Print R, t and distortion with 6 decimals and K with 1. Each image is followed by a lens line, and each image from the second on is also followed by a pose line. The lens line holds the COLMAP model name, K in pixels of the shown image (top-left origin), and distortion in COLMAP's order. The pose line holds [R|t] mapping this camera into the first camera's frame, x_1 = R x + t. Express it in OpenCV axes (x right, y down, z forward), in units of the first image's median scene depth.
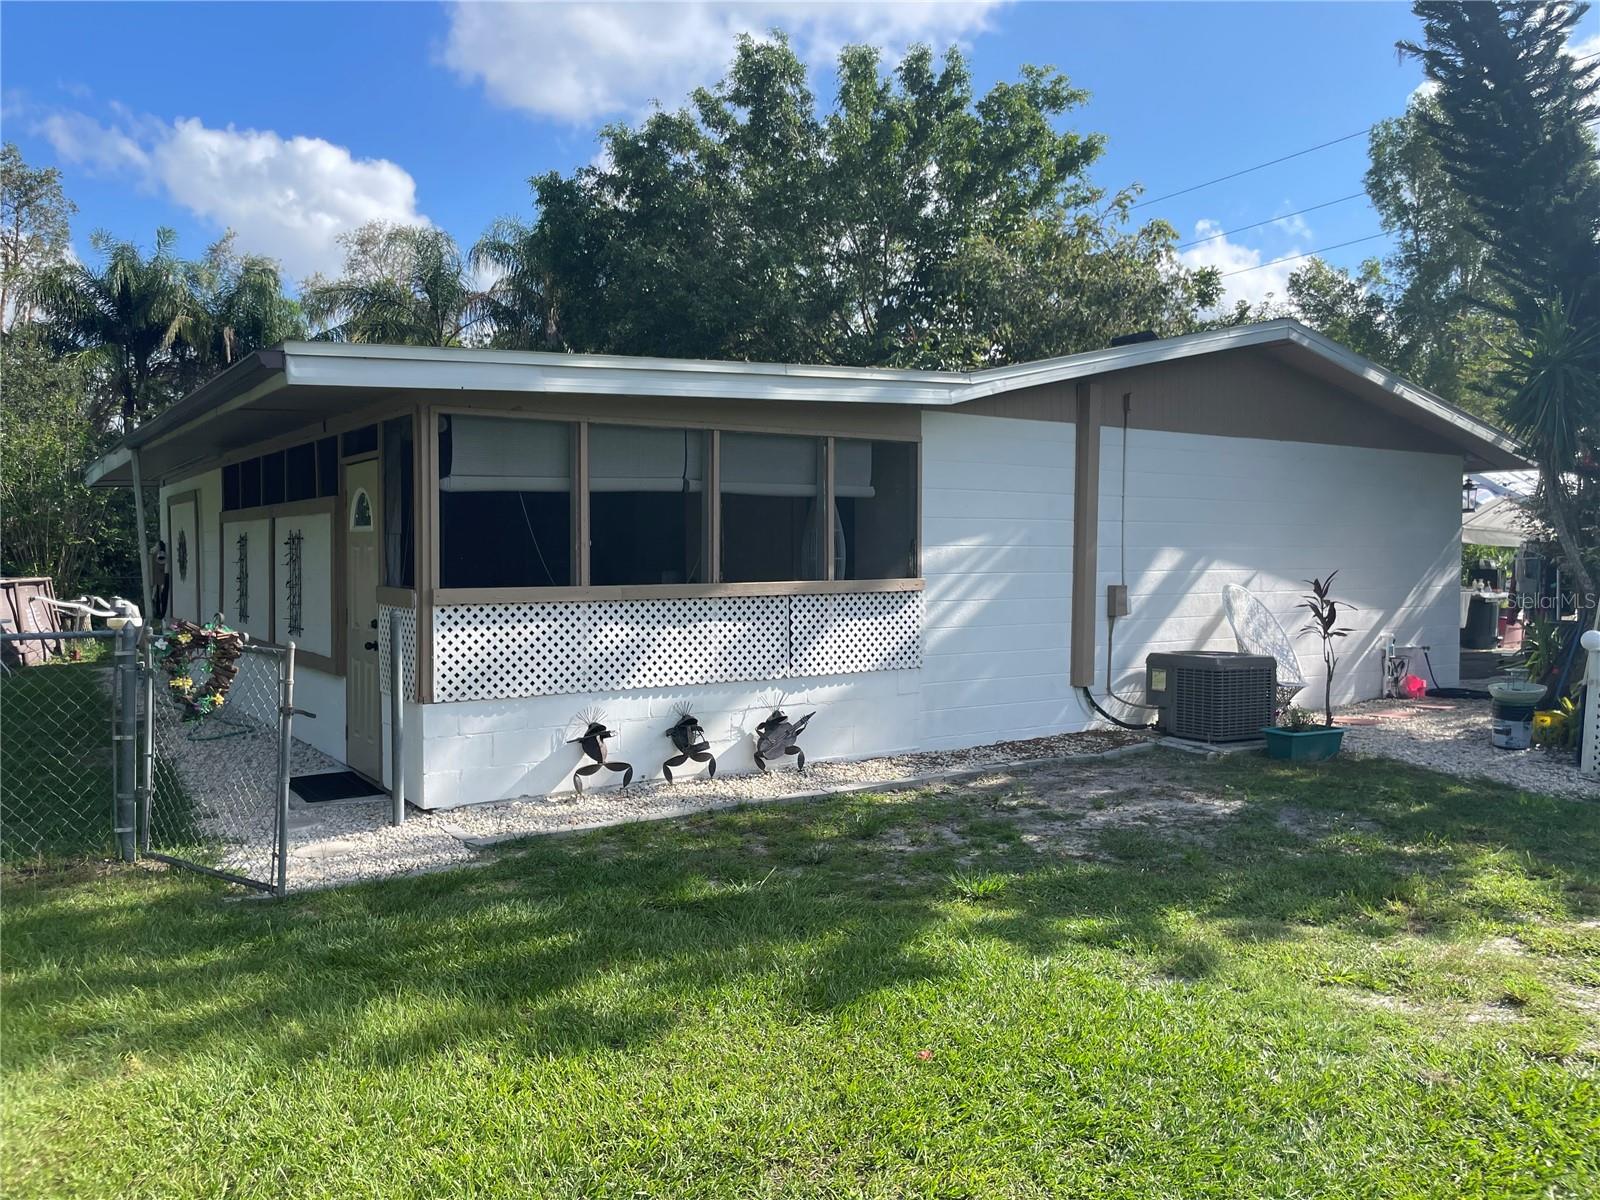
lens RADIAL K [[1217.1, 0, 800.0], [0, 1217.1, 600.0], [0, 0, 1]] dist [0.082755, -0.129262]
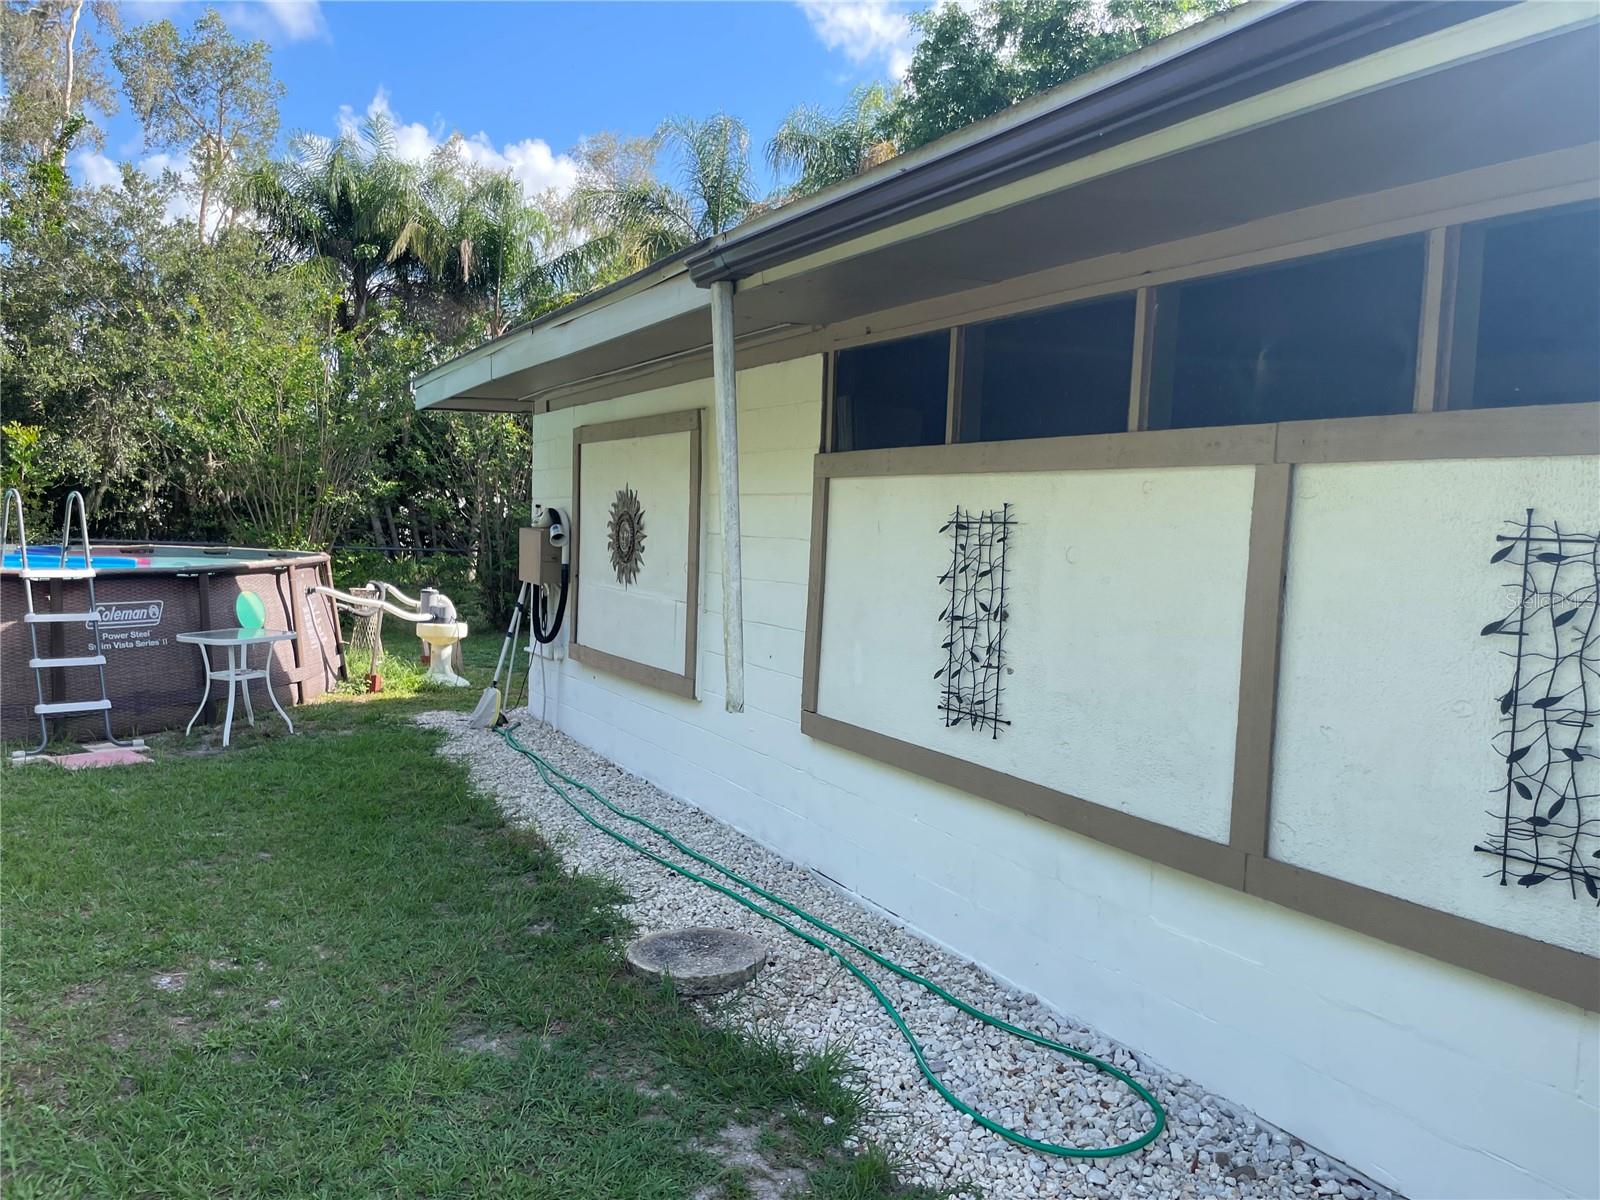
lens RADIAL K [[1217.1, 0, 800.0], [0, 1217.1, 600.0], [0, 0, 1]] dist [0.082755, -0.129262]
pose [[0.994589, 0.038991, -0.096293, -0.592199], [-0.036541, 0.998965, 0.027083, -0.041112], [0.097249, -0.023418, 0.994985, 0.762009]]
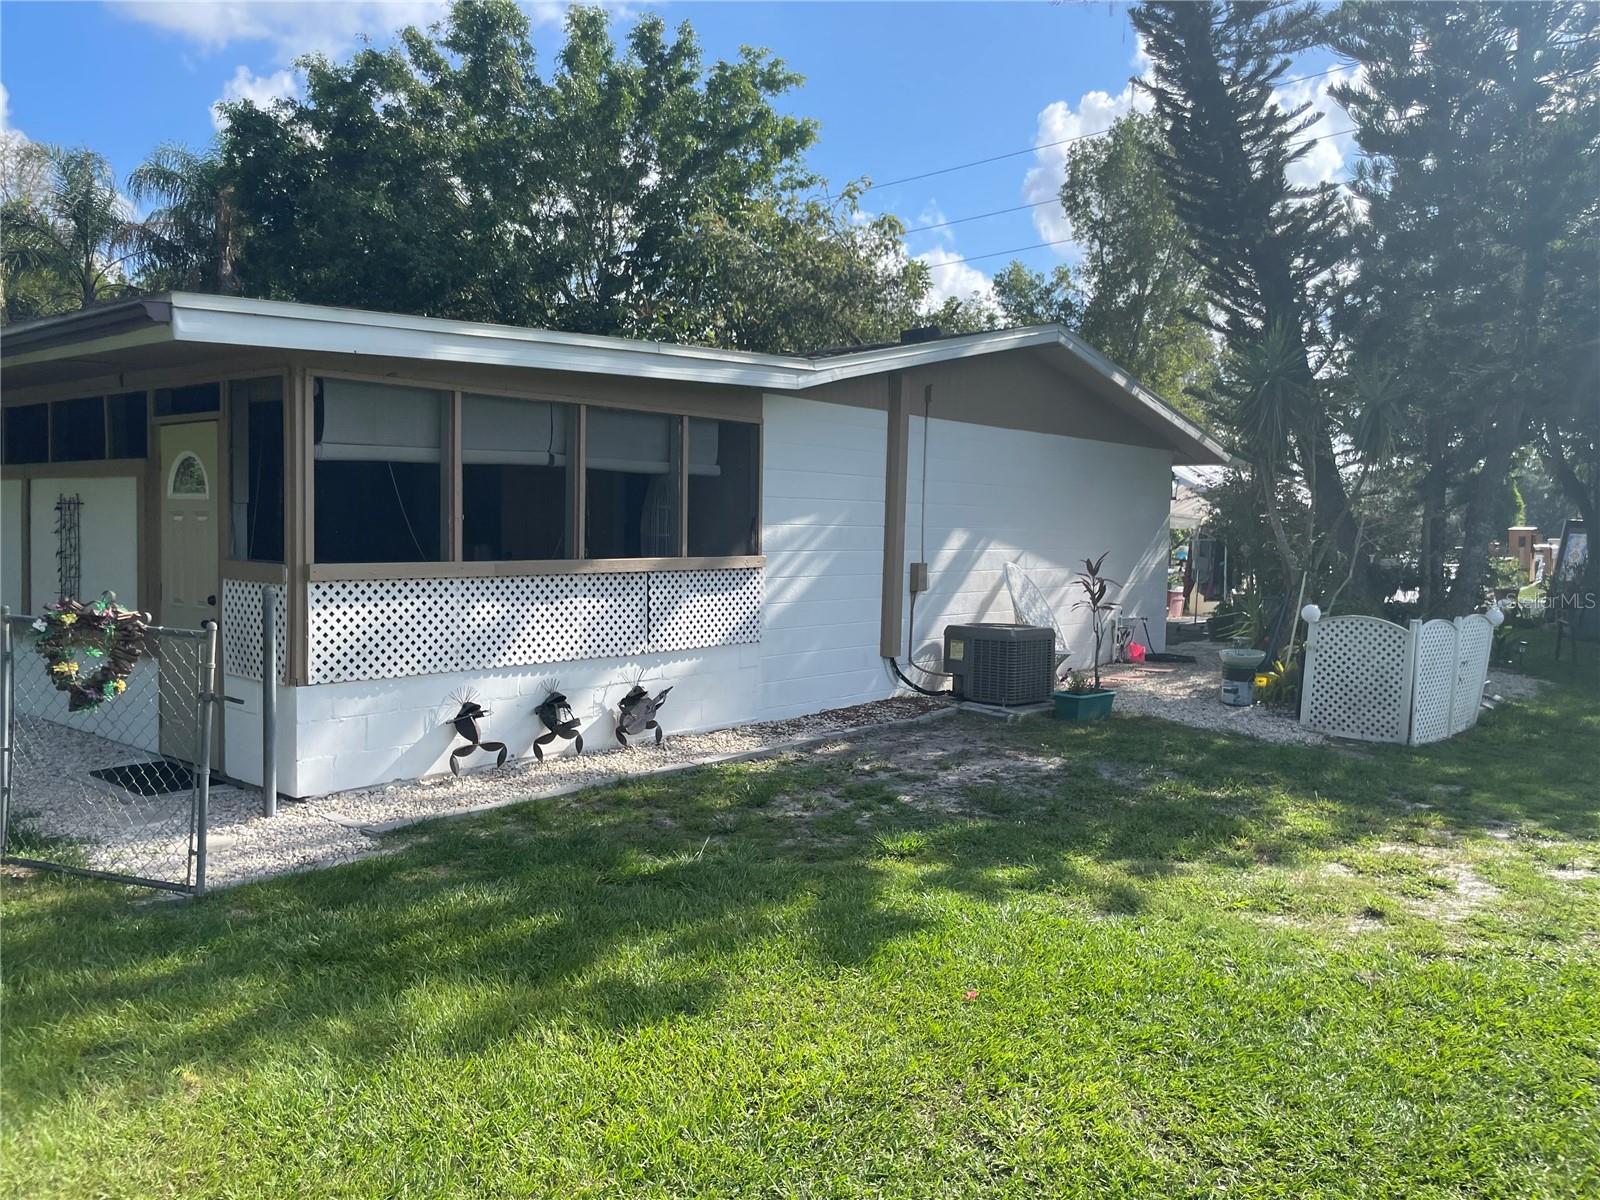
lens RADIAL K [[1217.1, 0, 800.0], [0, 1217.1, 600.0], [0, 0, 1]] dist [0.082755, -0.129262]
pose [[0.962924, -0.000105, 0.269774, -0.162625], [-0.006668, 0.999685, 0.024190, -0.005752], [-0.269691, -0.025092, 0.962620, -0.008328]]
